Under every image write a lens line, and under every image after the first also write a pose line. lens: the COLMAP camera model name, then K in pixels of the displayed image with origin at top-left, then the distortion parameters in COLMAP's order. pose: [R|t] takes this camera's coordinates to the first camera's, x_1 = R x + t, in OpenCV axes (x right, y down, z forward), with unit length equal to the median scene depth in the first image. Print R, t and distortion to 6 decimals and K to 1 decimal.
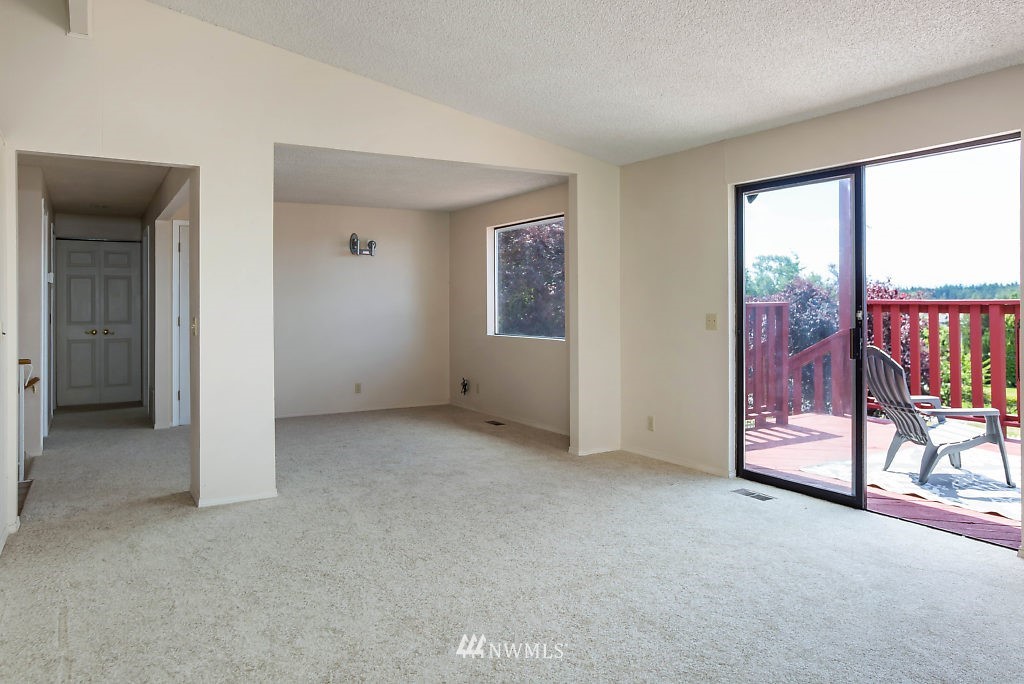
lens RADIAL K [[730.6, 0, 512.0], [0, 730.6, 342.0], [0, 0, 1]] dist [0.001929, 0.000421]
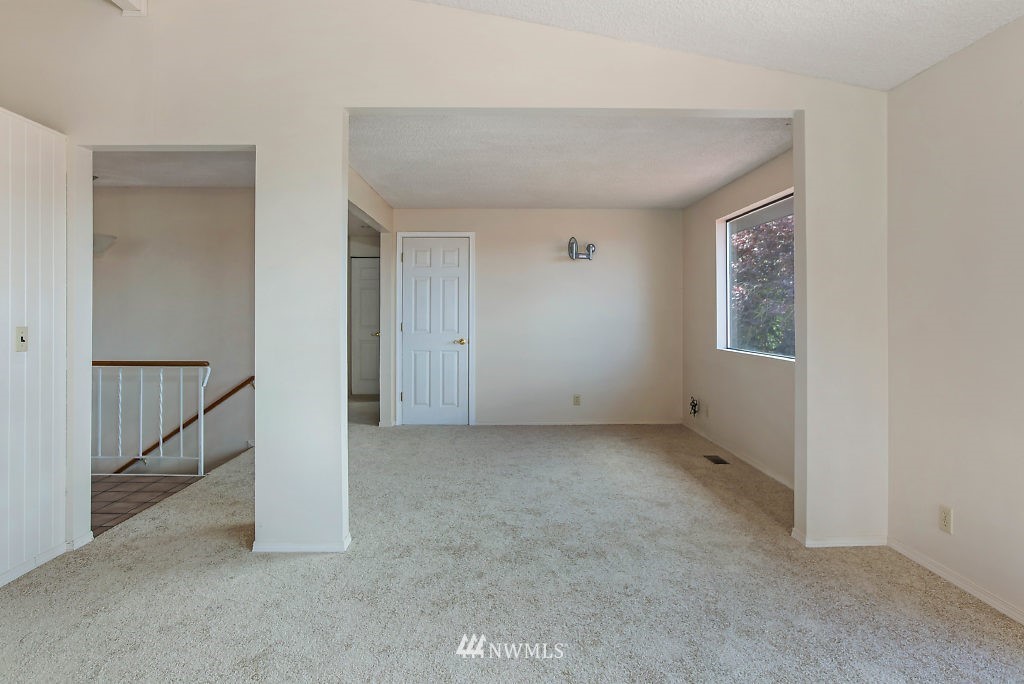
lens RADIAL K [[591.6, 0, 483.9], [0, 591.6, 322.0], [0, 0, 1]] dist [-0.063375, 0.046514]
pose [[0.865703, 0.011123, -0.500434, 0.075970], [-0.028952, 0.999192, -0.027877, -0.014879], [0.499719, 0.038622, 0.865326, 0.312305]]
